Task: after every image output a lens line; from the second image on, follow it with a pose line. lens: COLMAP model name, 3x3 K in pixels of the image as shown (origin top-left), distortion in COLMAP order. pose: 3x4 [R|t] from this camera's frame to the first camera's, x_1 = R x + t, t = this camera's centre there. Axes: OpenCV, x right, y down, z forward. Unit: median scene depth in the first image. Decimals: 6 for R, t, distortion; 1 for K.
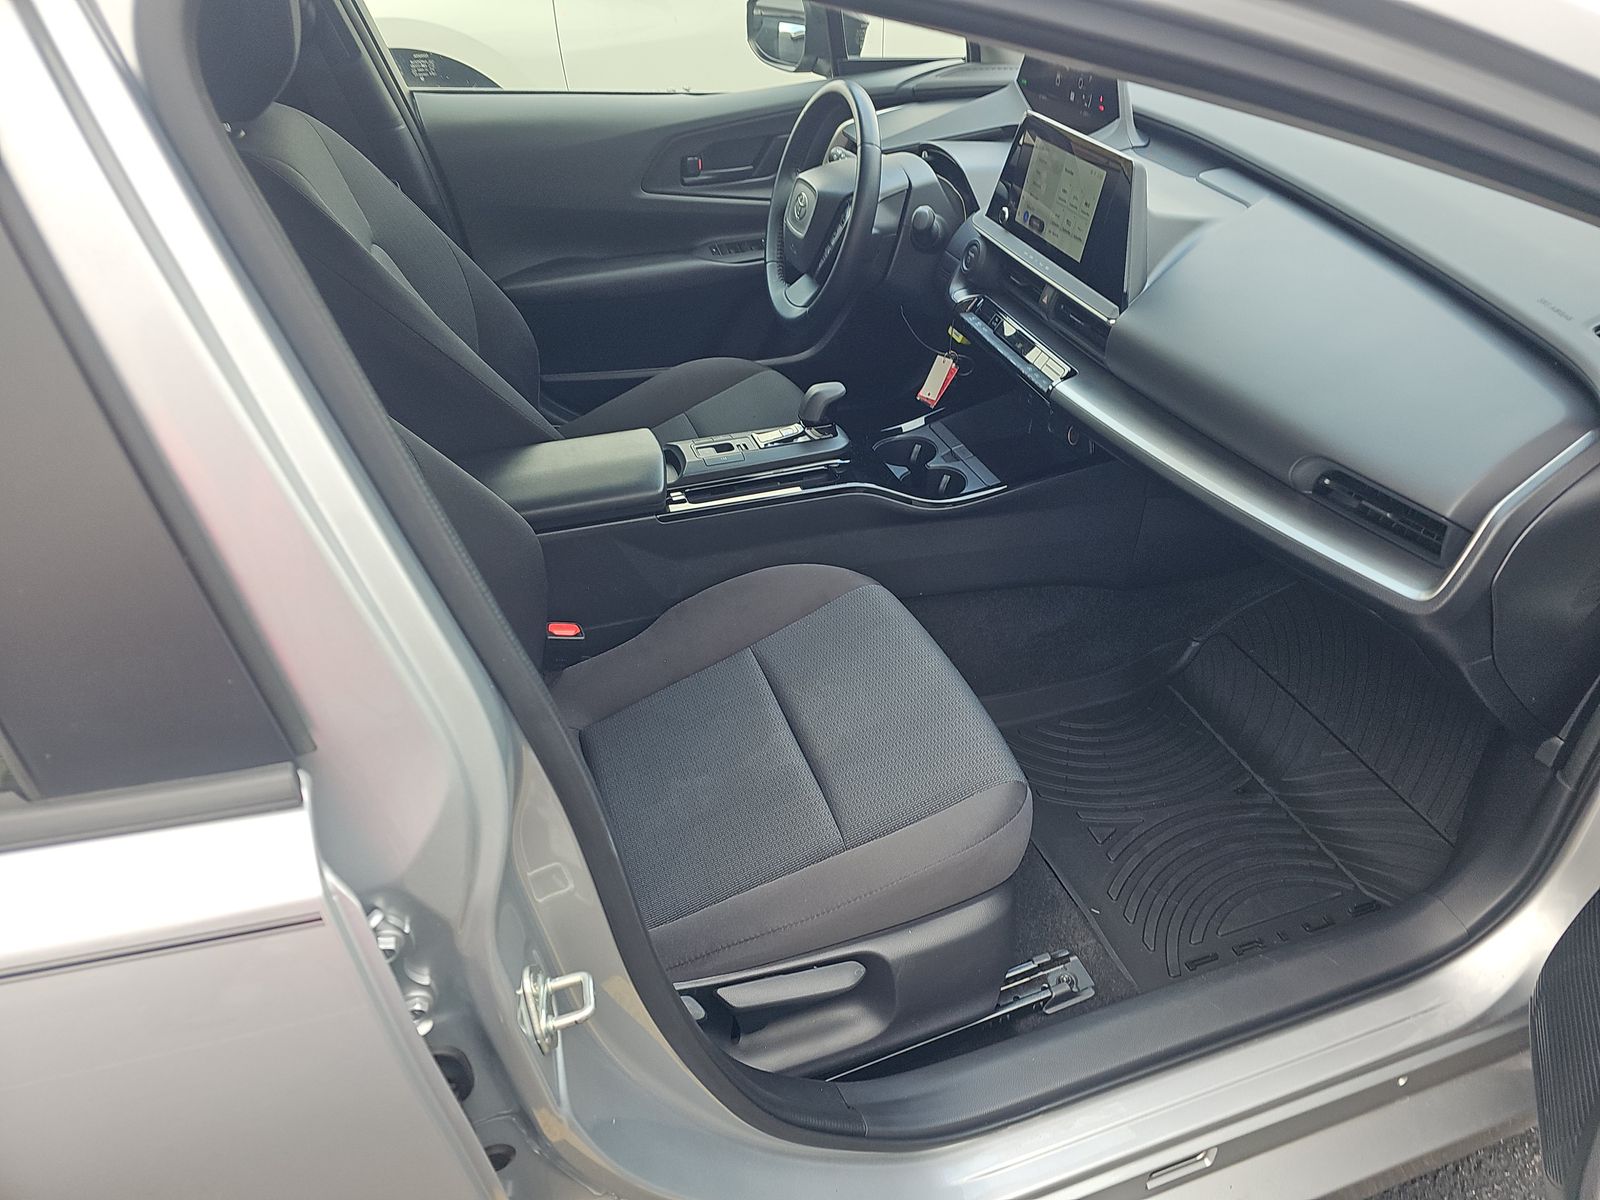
lens RADIAL K [[1083.9, 0, 806.1], [0, 1083.9, 610.0], [0, 0, 1]] dist [0.007995, 0.000582]
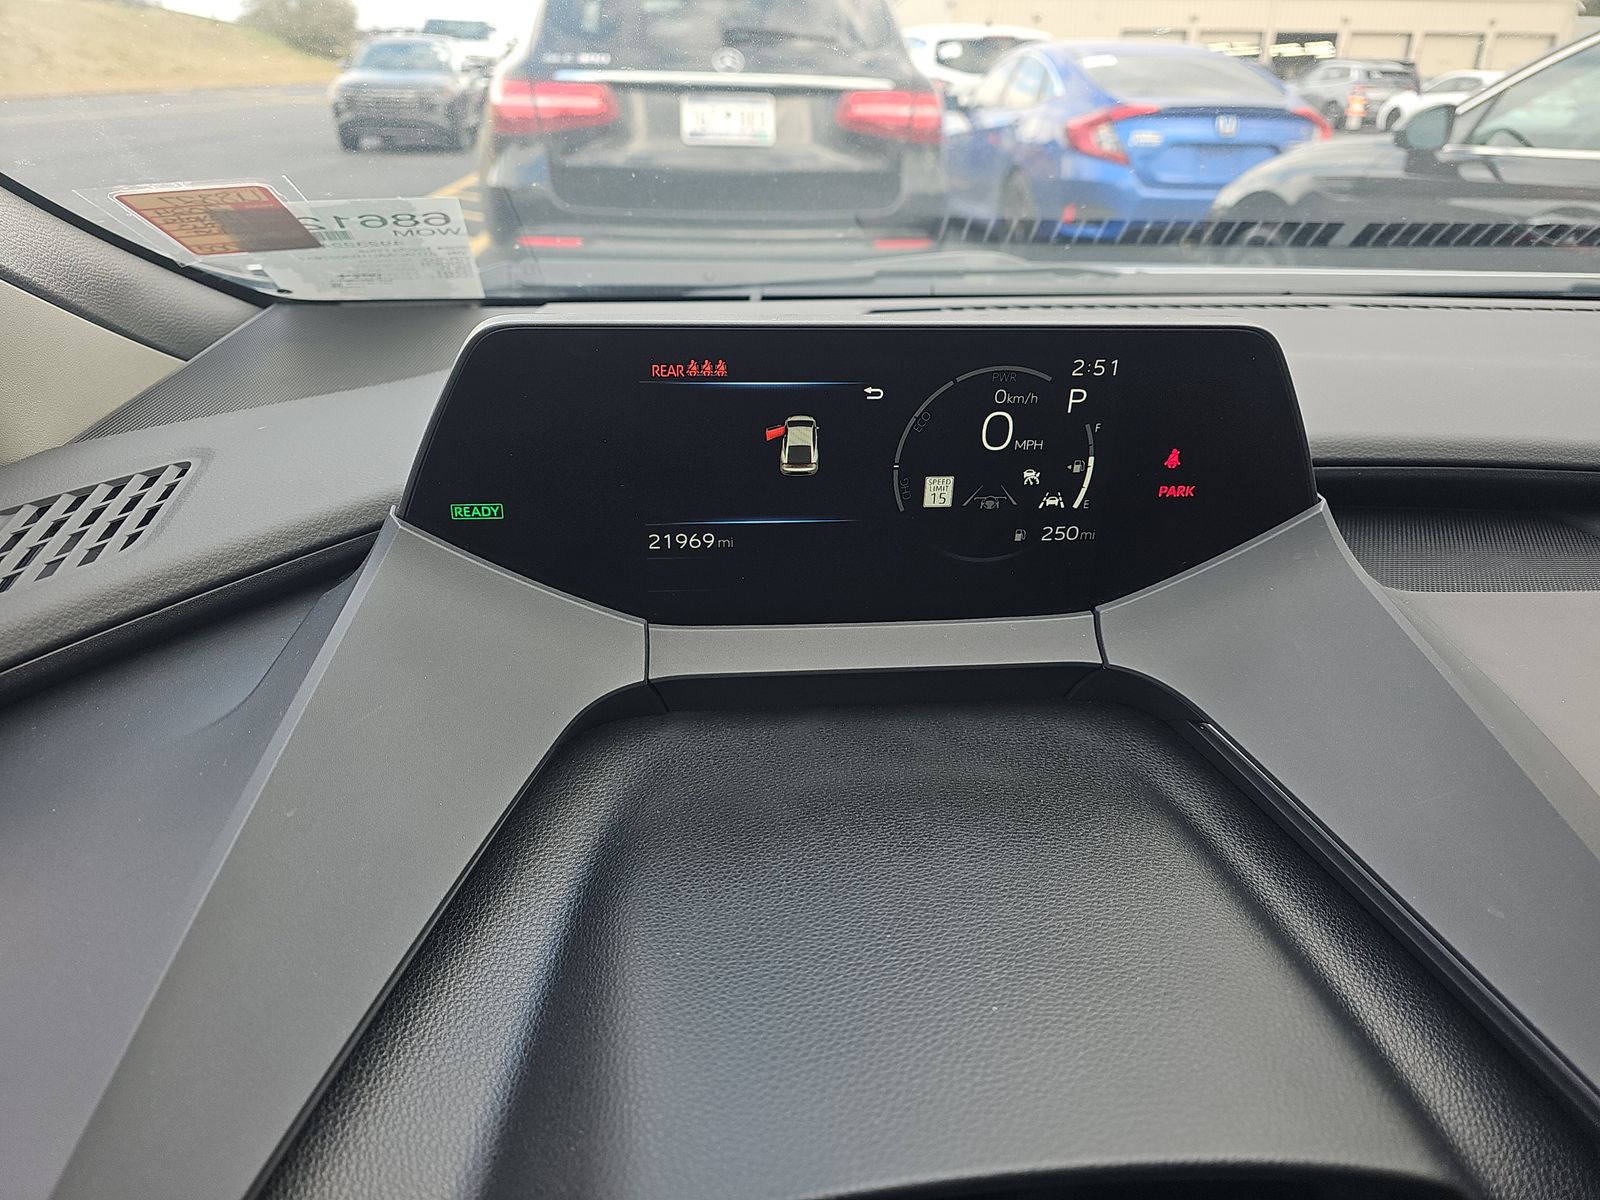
lens RADIAL K [[1071.4, 0, 804.1], [0, 1071.4, 626.5], [0, 0, 1]] dist [0.059608, -0.048620]
pose [[0.212693, -0.433191, 0.875847, 0.041181], [0.548896, 0.794532, 0.259678, -0.632148], [-0.808378, 0.425517, 0.406768, 1.141147]]
